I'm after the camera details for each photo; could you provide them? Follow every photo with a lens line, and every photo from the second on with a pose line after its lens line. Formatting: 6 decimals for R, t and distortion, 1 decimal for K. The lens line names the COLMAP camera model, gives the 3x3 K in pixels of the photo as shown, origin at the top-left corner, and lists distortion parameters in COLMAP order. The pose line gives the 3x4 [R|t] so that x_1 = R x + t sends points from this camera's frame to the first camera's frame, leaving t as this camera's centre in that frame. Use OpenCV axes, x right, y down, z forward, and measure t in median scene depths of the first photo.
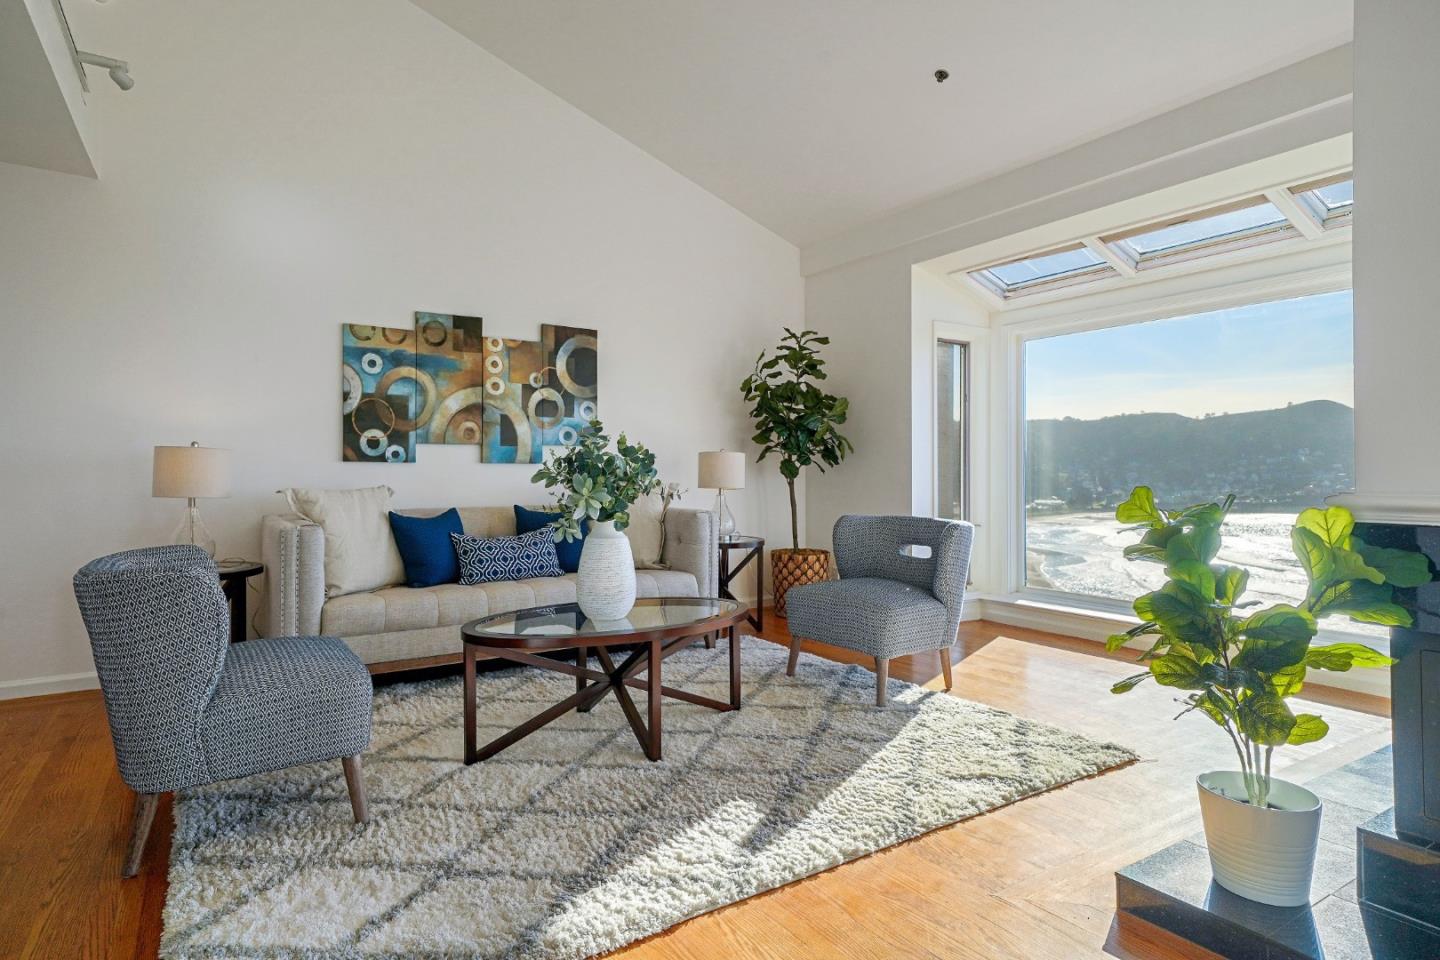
lens RADIAL K [[792.9, 0, 691.0], [0, 792.9, 468.3], [0, 0, 1]] dist [0.017892, 0.000402]
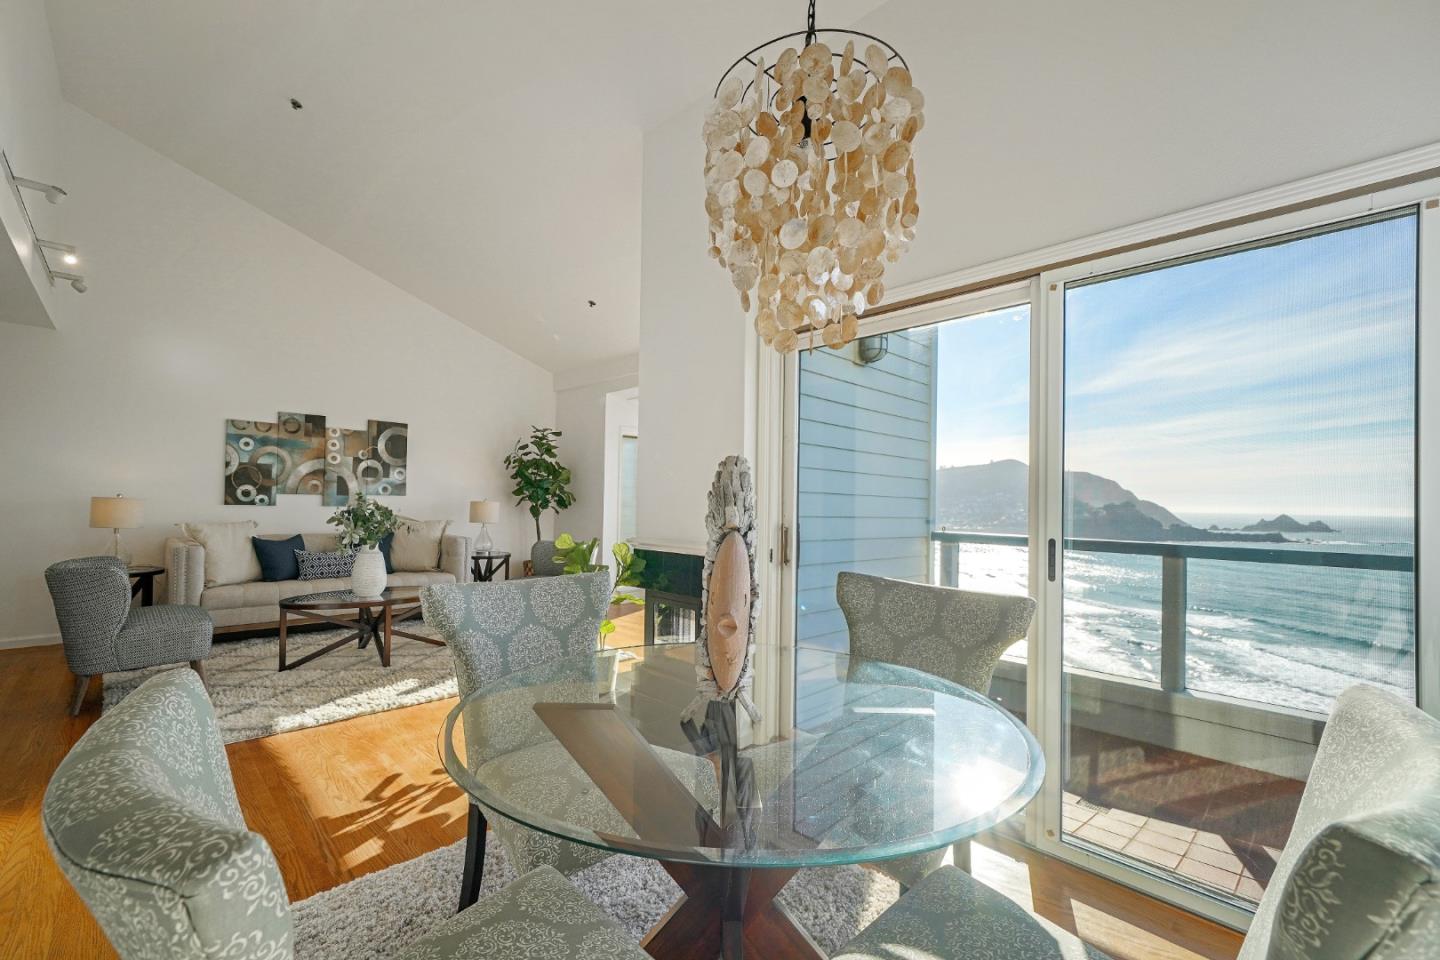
lens RADIAL K [[623.0, 0, 690.5], [0, 623.0, 491.9], [0, 0, 1]] dist [0.003626, 0.000361]
pose [[0.982222, 0.021494, 0.186487, 0.234224], [-0.019698, 0.999740, -0.011480, -0.035705], [-0.186685, 0.007603, 0.982390, -0.386609]]
